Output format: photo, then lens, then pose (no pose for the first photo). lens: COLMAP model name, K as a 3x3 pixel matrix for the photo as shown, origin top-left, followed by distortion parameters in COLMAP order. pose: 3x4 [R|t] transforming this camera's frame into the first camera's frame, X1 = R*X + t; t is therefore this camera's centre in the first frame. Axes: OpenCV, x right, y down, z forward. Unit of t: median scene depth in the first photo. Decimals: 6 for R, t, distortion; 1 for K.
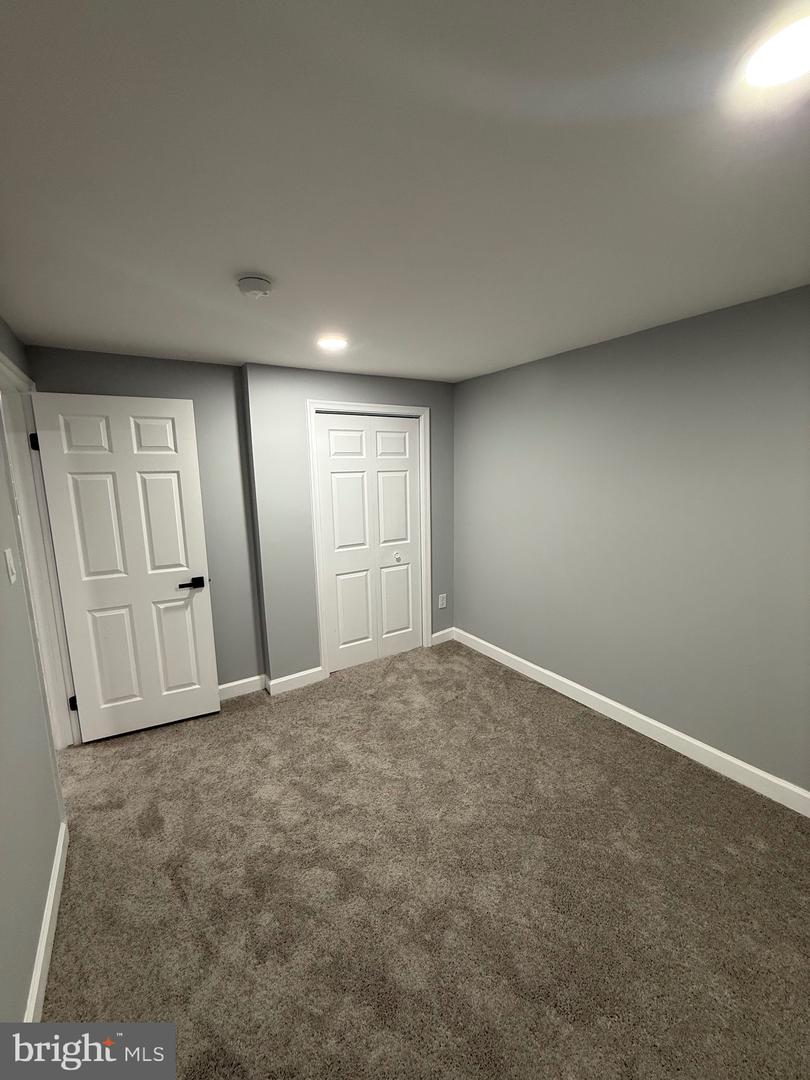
lens RADIAL K [[428.0, 0, 407.9], [0, 428.0, 537.1], [0, 0, 1]] dist [-0.000712, -0.000038]
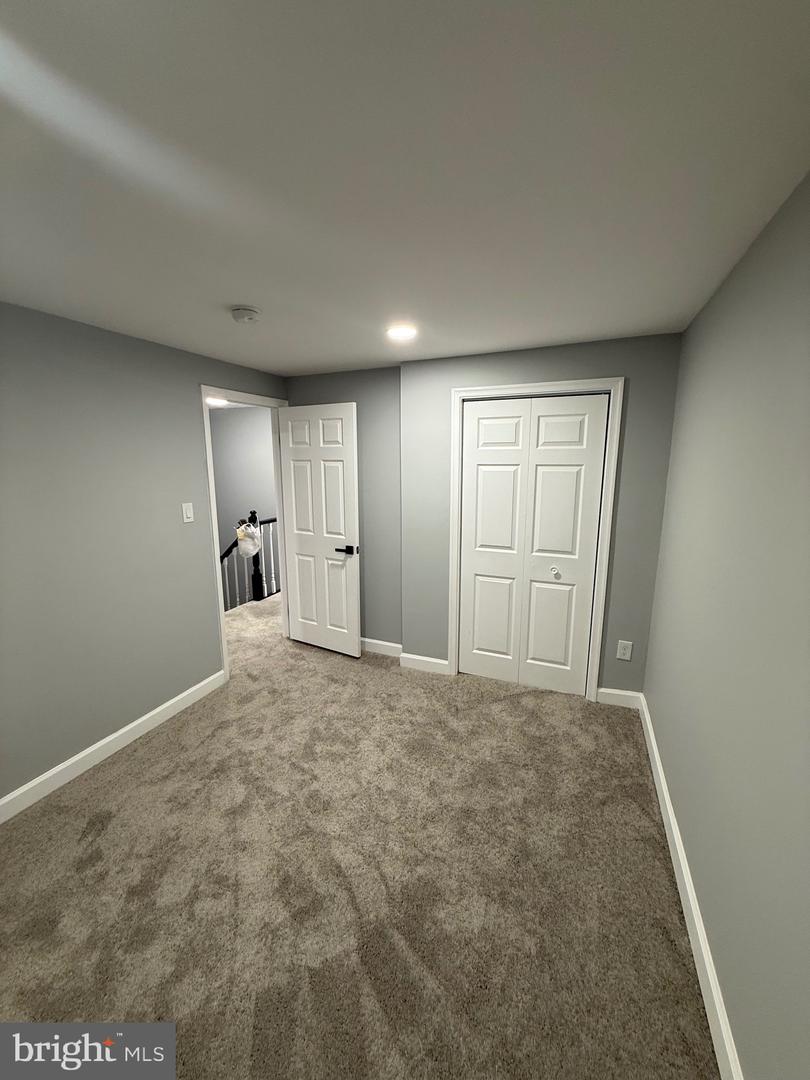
lens RADIAL K [[428.0, 0, 403.0], [0, 428.0, 536.4], [0, 0, 1]] dist [-0.000712, -0.000038]
pose [[0.568906, 0.165302, -0.805619, 0.594085], [-0.142251, 0.984605, 0.101574, -0.081527], [0.810007, 0.056814, 0.583662, 0.394755]]
